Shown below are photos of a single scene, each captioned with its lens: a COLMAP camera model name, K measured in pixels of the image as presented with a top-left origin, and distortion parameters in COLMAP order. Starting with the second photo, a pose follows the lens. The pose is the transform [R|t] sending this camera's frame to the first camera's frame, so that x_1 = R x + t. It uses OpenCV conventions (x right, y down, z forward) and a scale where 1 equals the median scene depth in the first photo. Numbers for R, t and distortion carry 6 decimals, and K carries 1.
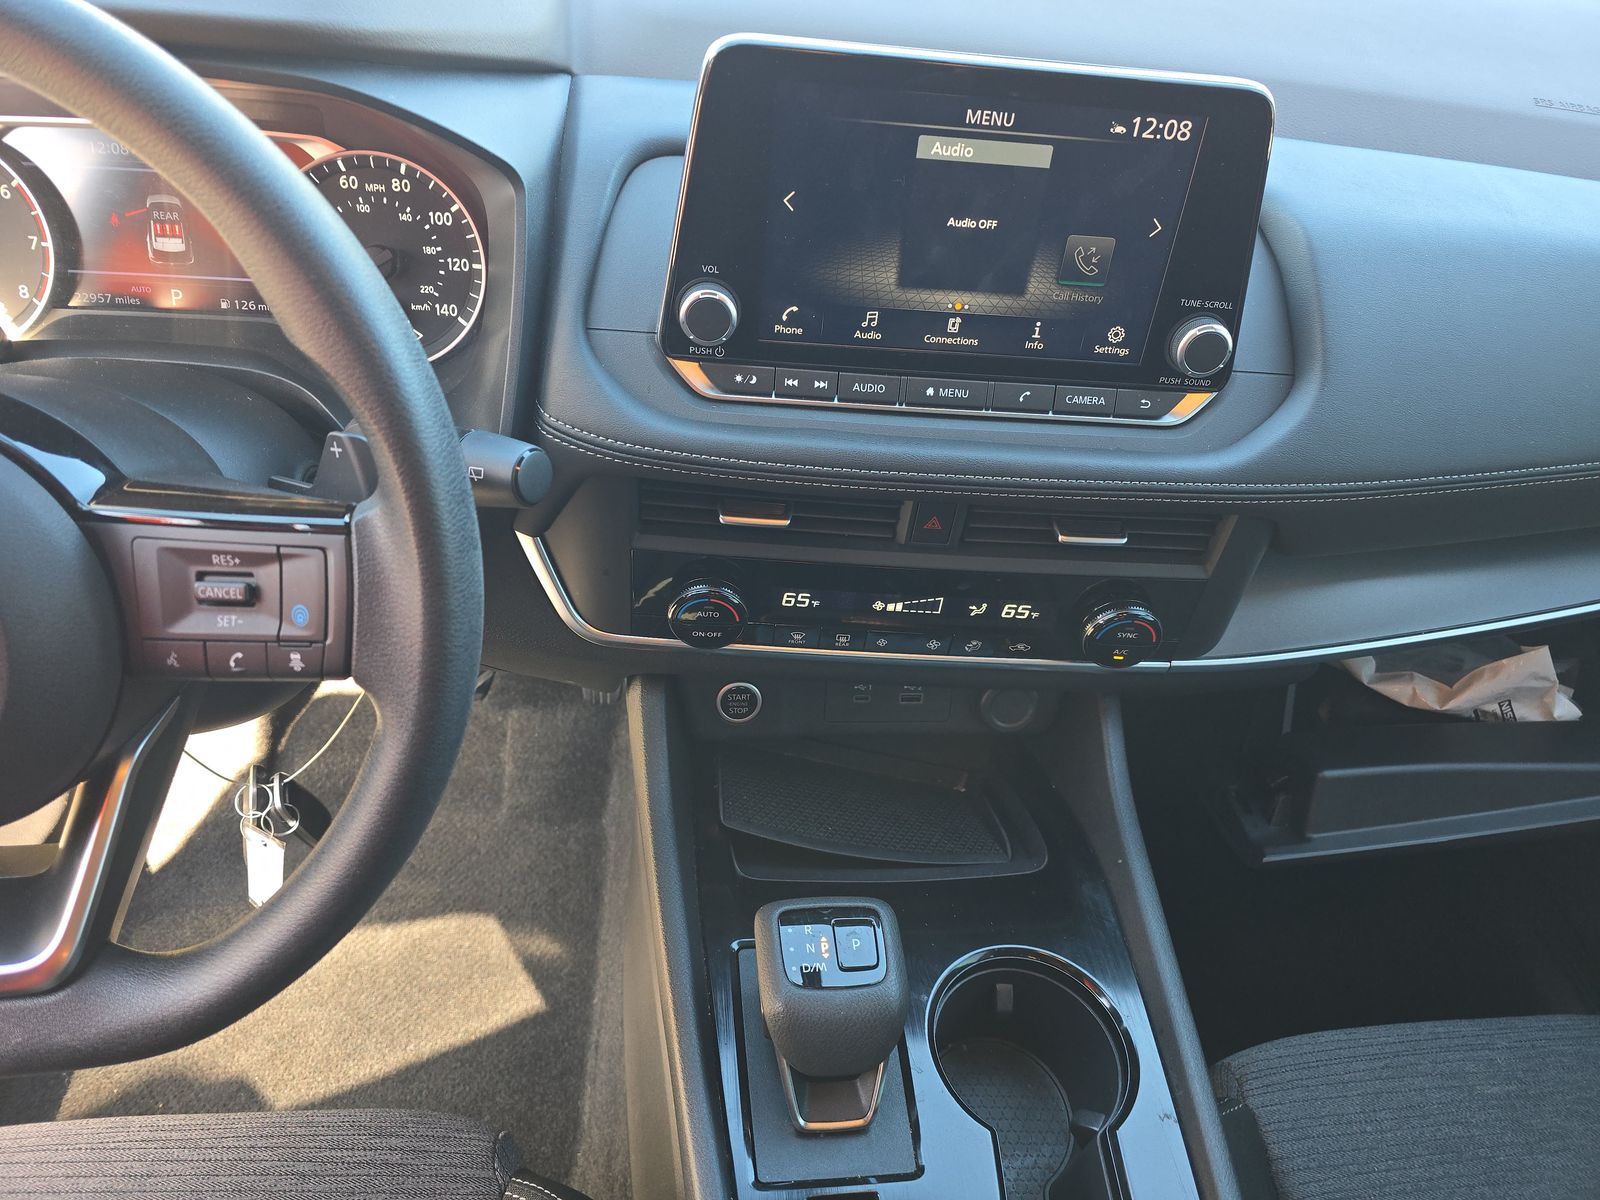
lens RADIAL K [[1055.6, 0, 800.0], [0, 1055.6, 600.0], [0, 0, 1]] dist [0.005151, -0.025956]
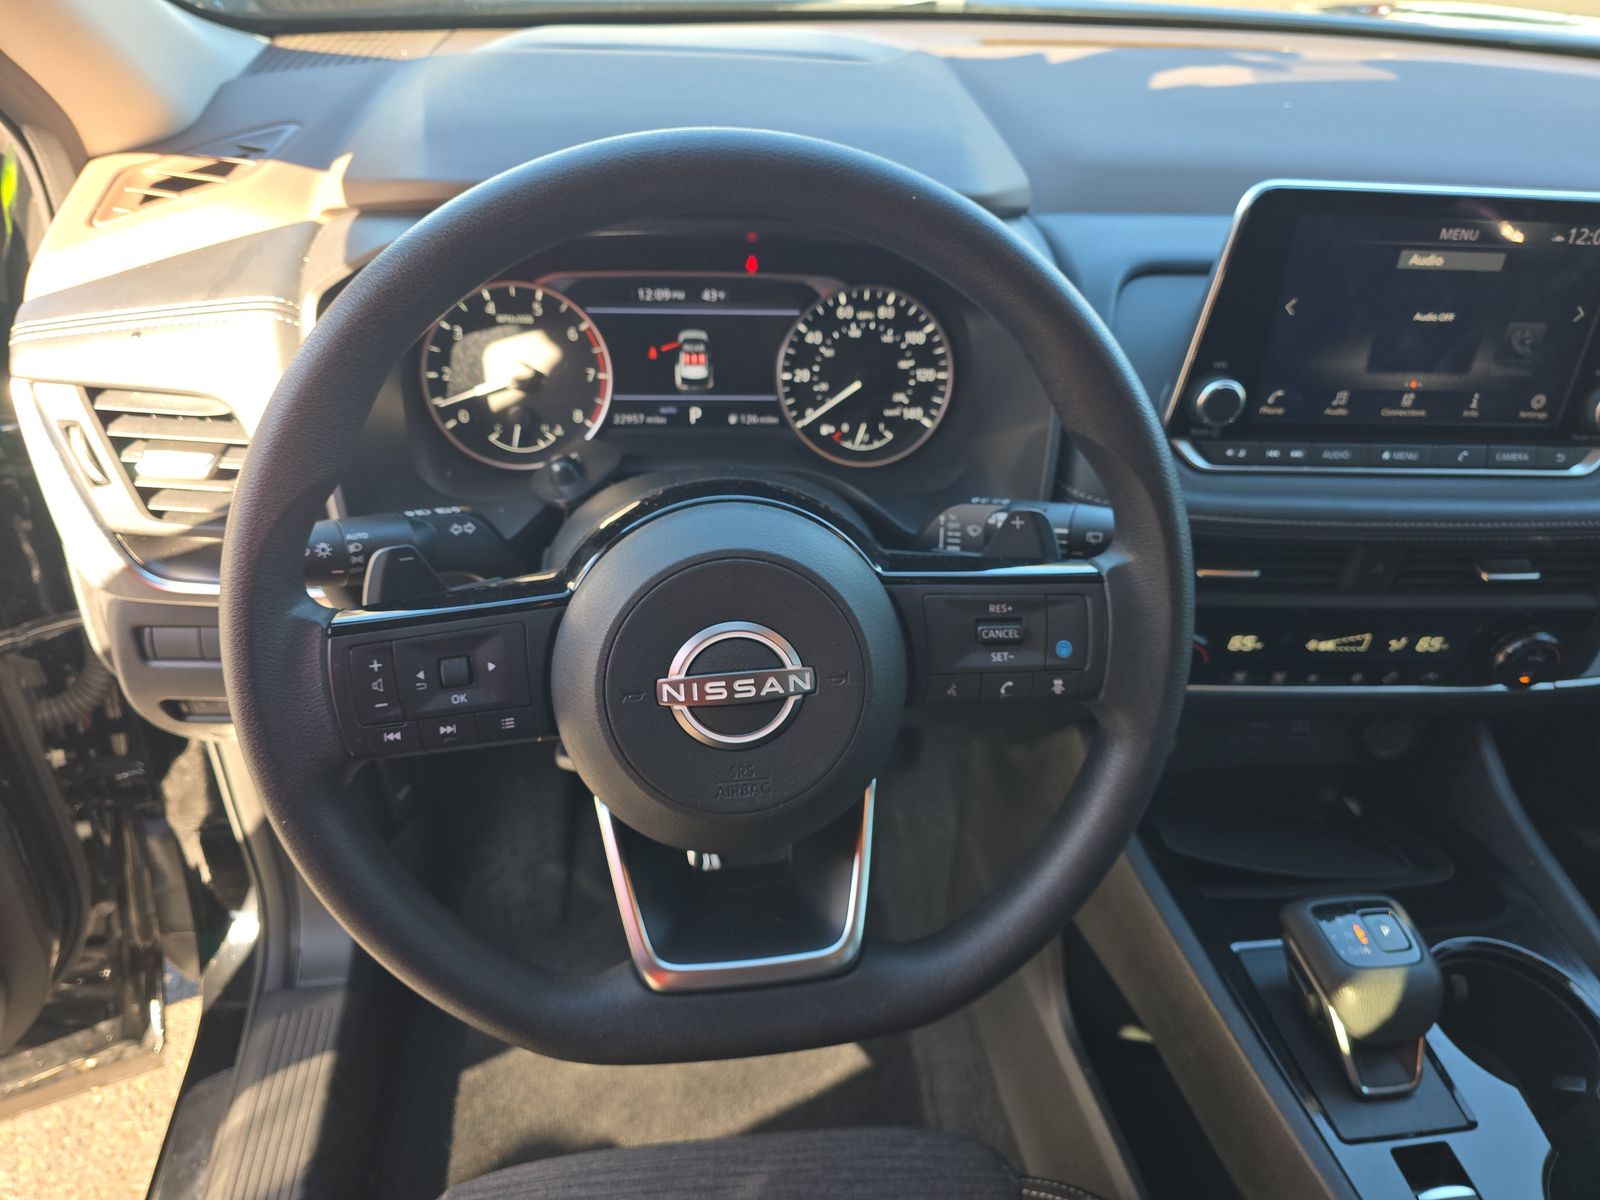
lens RADIAL K [[1057.6, 0, 800.0], [0, 1057.6, 600.0], [0, 0, 1]] dist [0.052839, -0.118545]
pose [[0.998294, -0.051722, -0.027105, -0.463157], [0.049153, 0.994895, -0.088141, 0.032494], [0.031525, 0.086659, 0.995739, -0.174081]]
